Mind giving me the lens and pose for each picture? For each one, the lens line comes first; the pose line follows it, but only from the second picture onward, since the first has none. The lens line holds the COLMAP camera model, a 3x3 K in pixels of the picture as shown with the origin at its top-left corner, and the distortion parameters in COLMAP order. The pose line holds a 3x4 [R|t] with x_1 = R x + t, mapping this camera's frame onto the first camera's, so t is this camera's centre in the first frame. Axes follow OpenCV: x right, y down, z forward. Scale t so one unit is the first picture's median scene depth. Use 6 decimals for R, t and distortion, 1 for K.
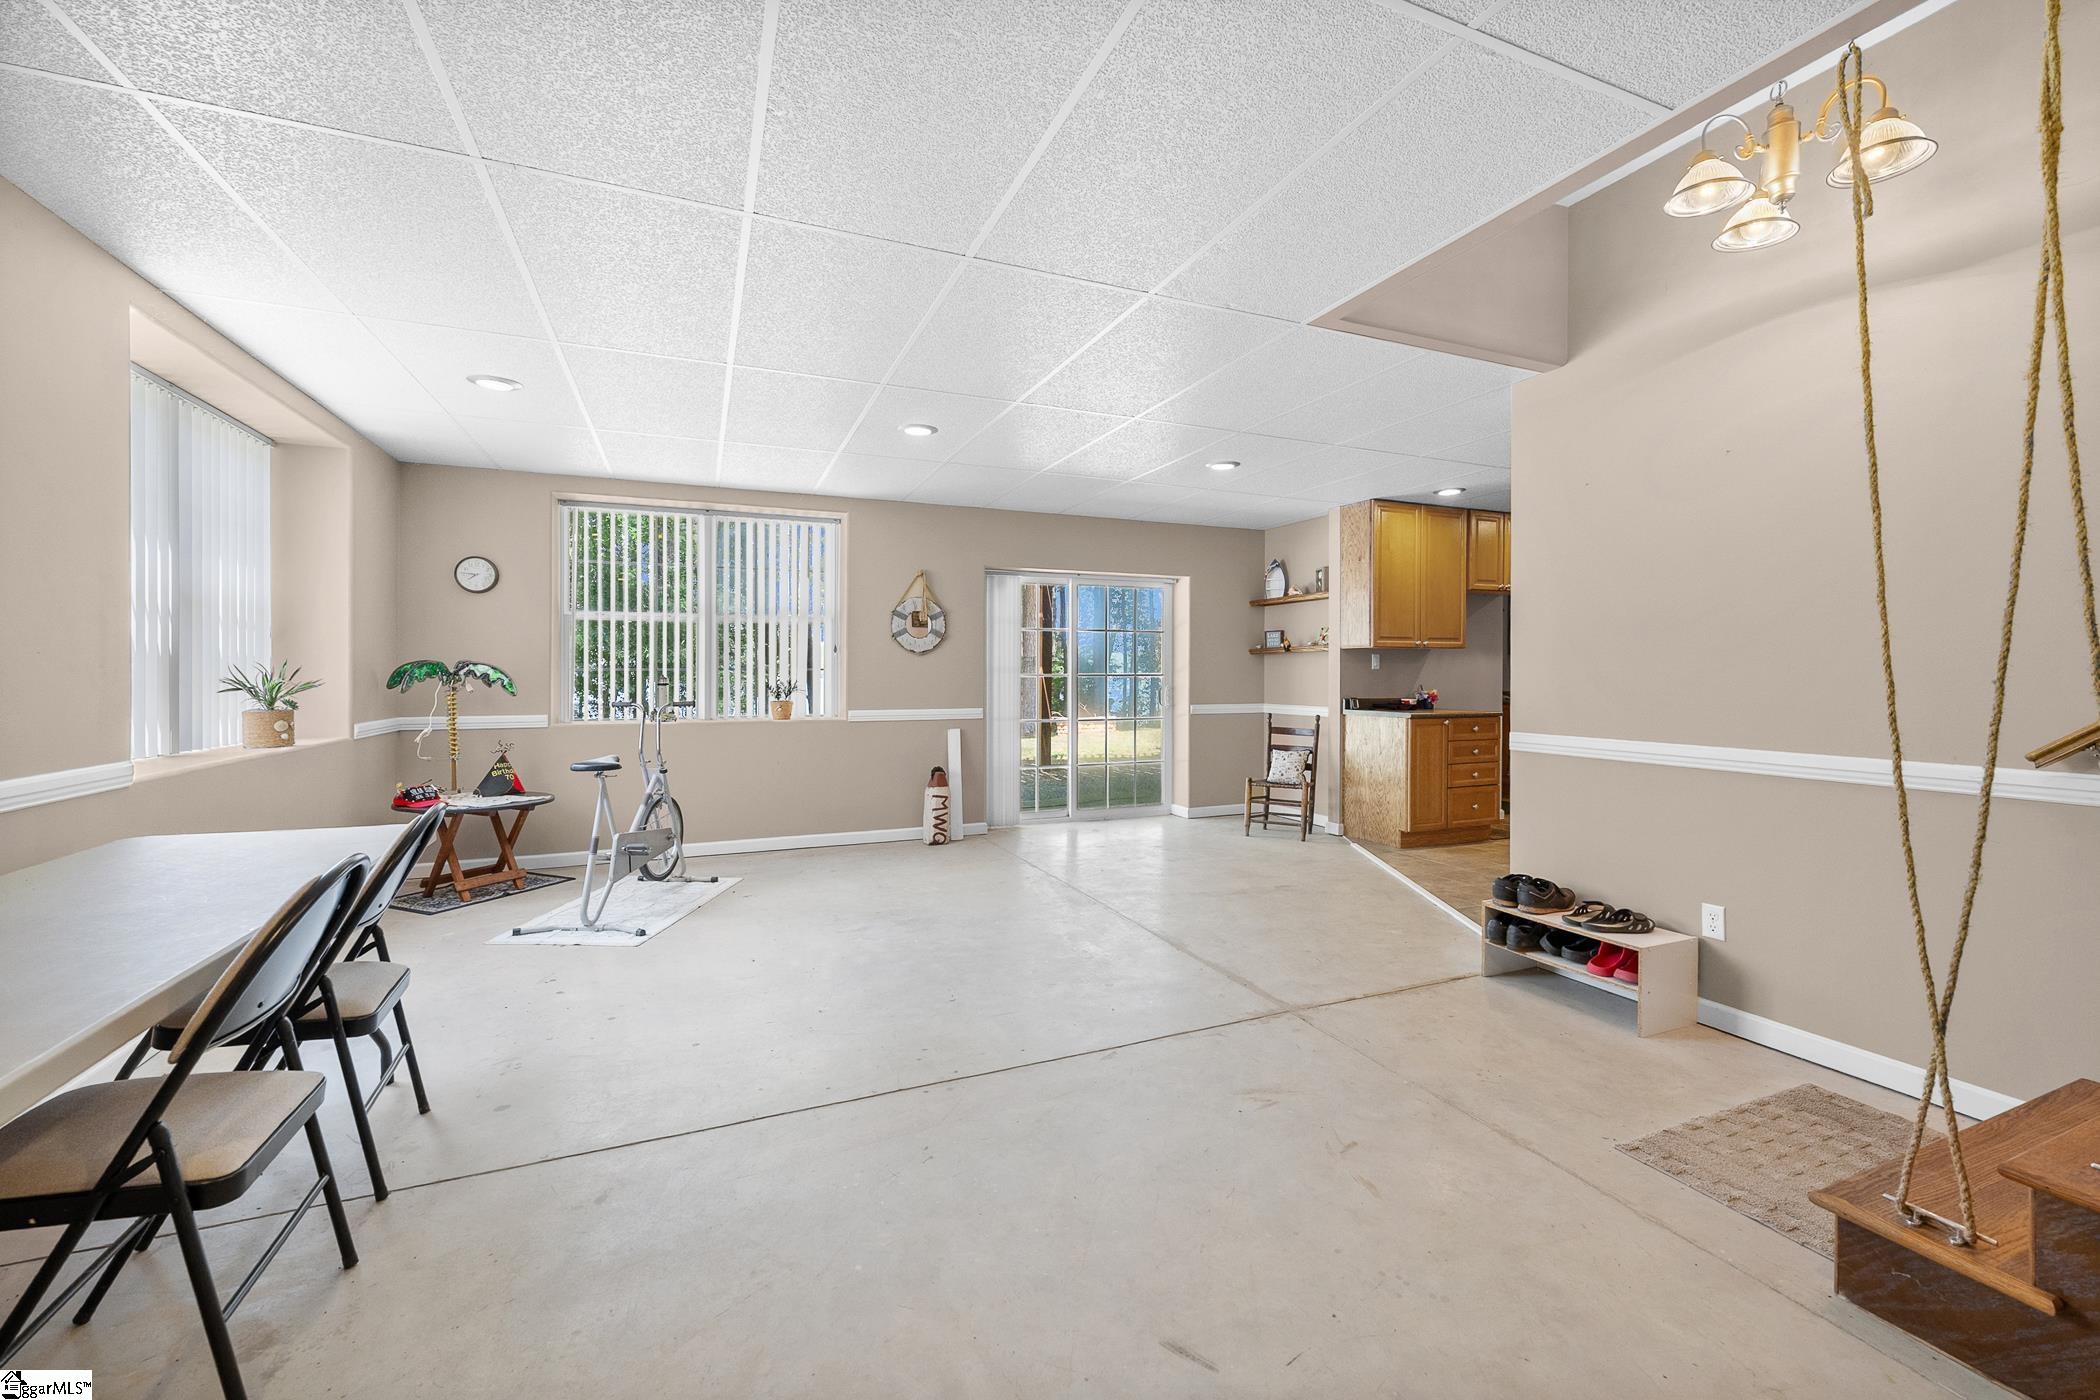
lens RADIAL K [[840.6, 0, 1047.5], [0, 840.6, 682.5], [0, 0, 1]] dist [0.001231, 0.000542]
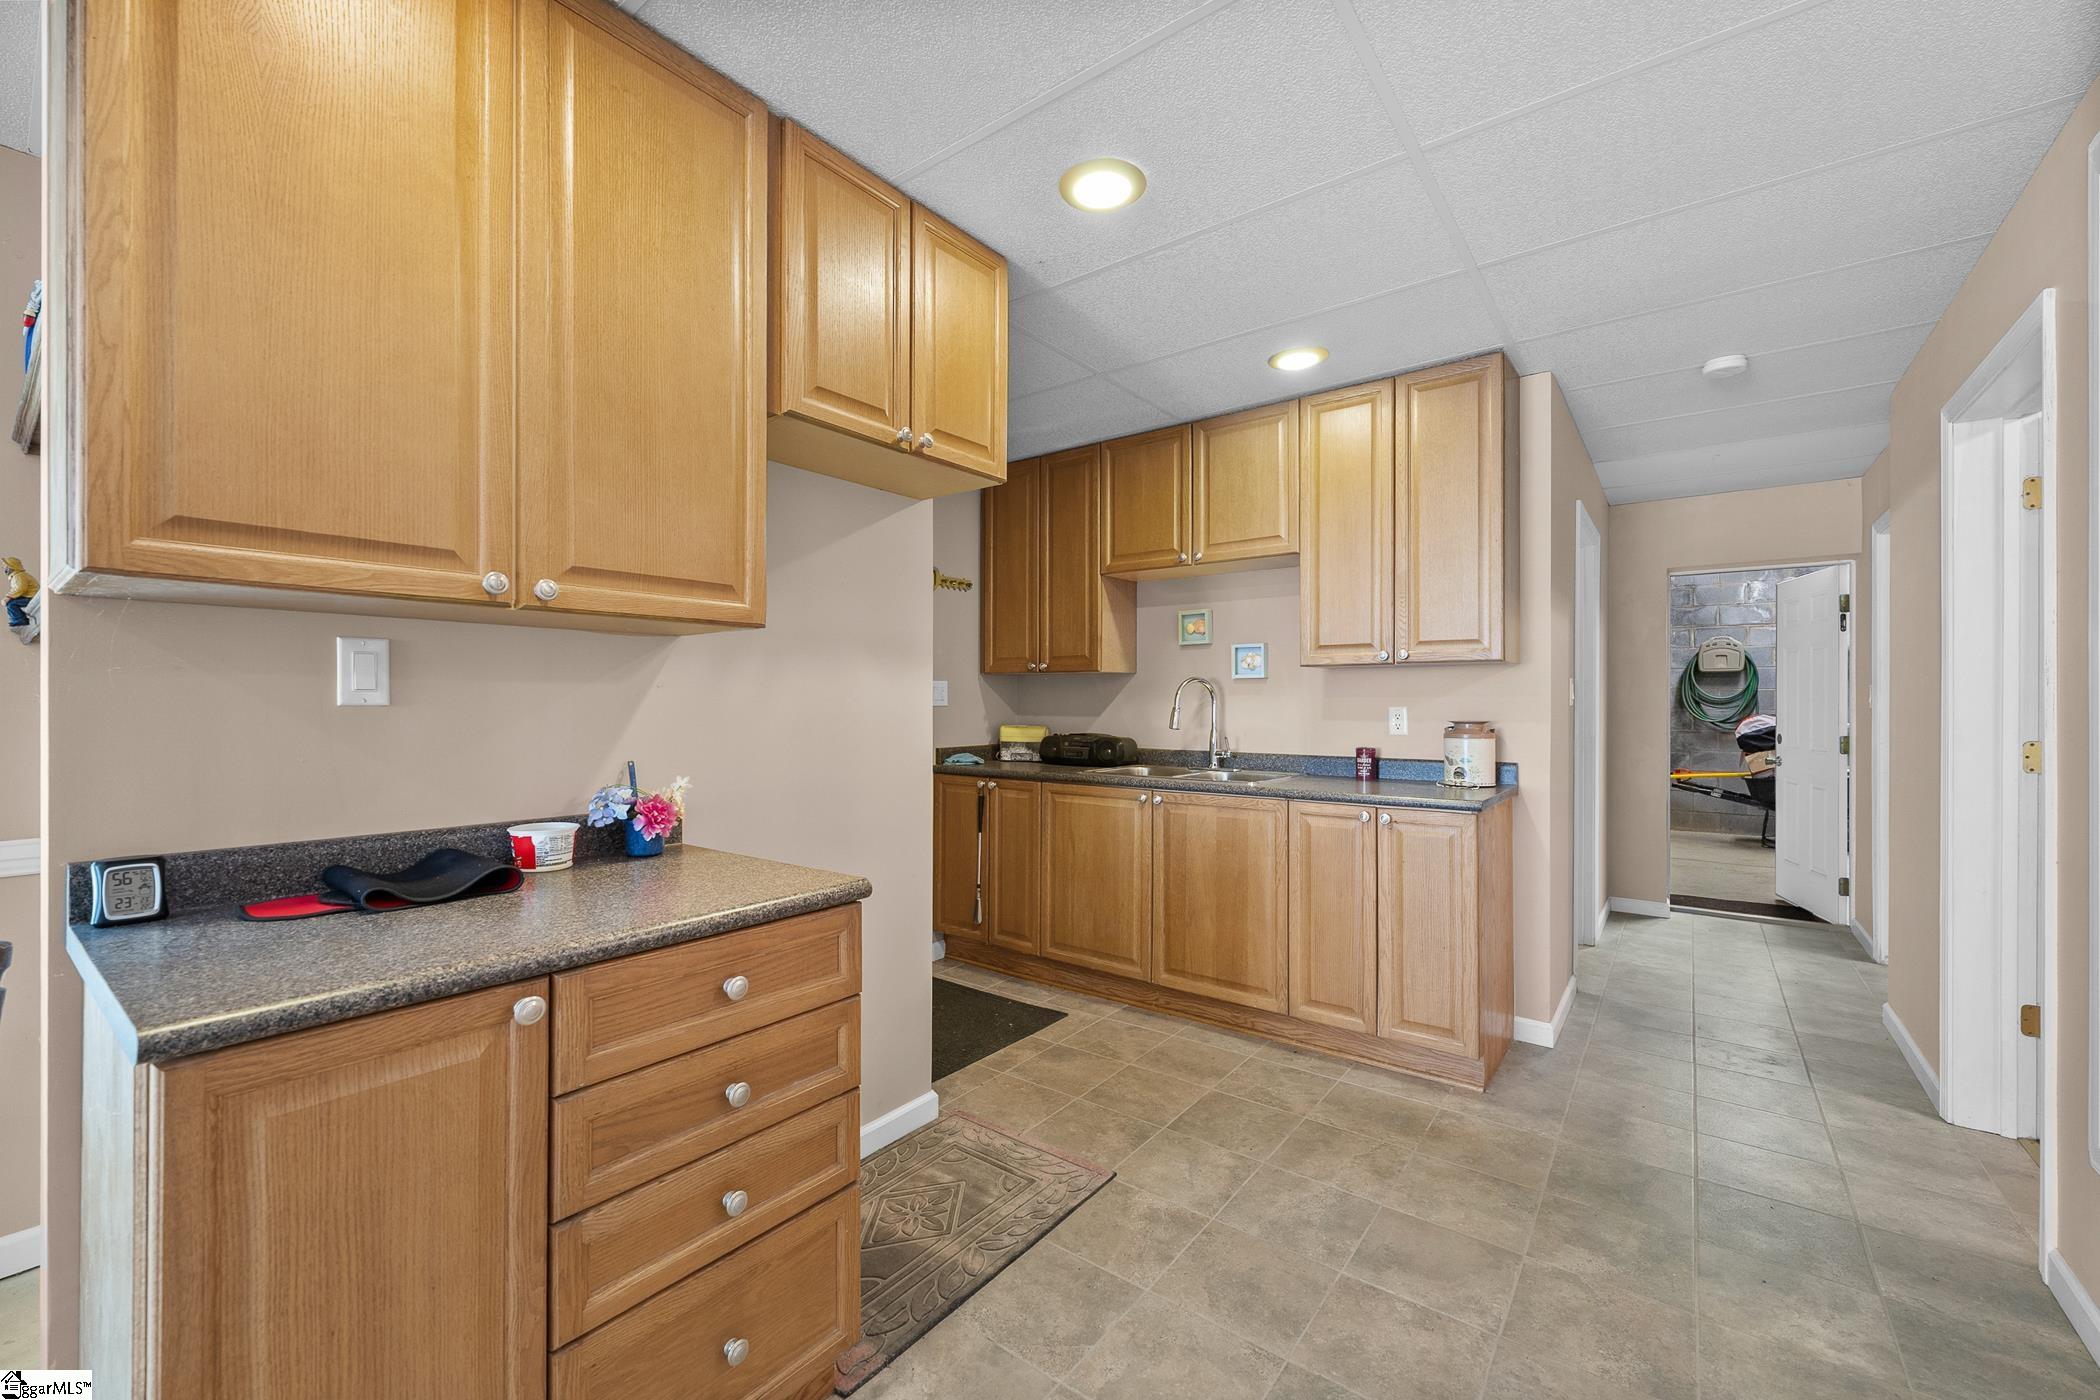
lens RADIAL K [[840.6, 0, 1047.1], [0, 840.6, 707.4], [0, 0, 1]] dist [0.001231, 0.000542]
pose [[0.865421, -0.002838, 0.501037, 0.459805], [0.008966, 0.999912, -0.009823, -0.012151], [-0.500964, 0.012993, 0.865370, 0.755706]]
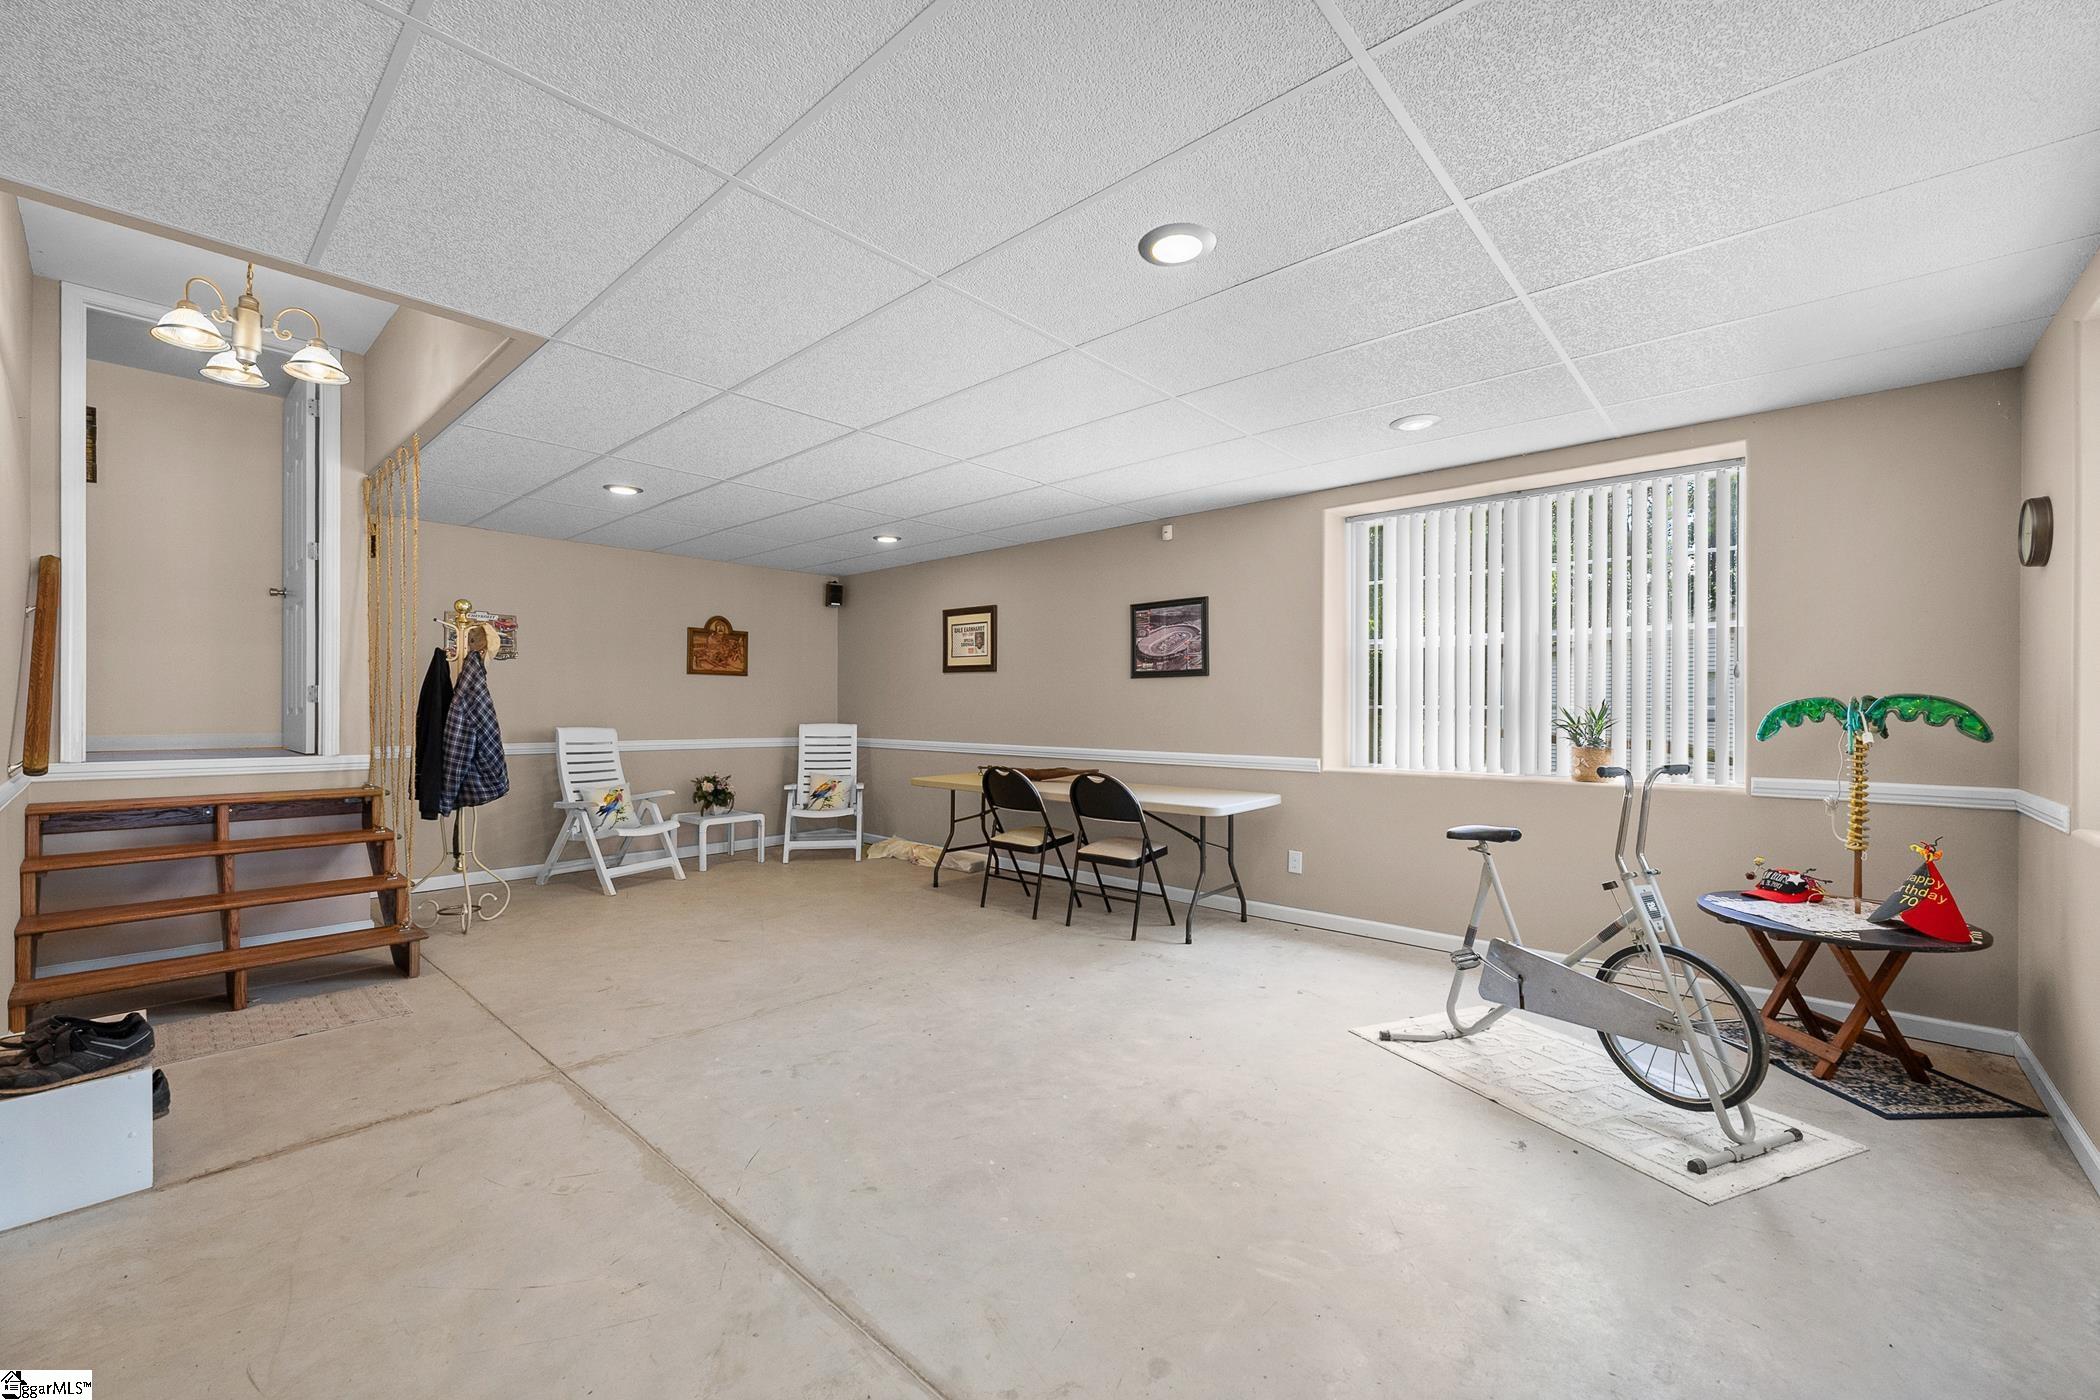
lens RADIAL K [[840.6, 0, 1045.7], [0, 840.6, 706.1], [0, 0, 1]] dist [0.001231, 0.000542]
pose [[-0.904637, -0.004096, -0.426163, 0.098977], [-0.008400, 0.999931, 0.008221, -0.013652], [0.426100, 0.011017, -0.904609, 1.024413]]
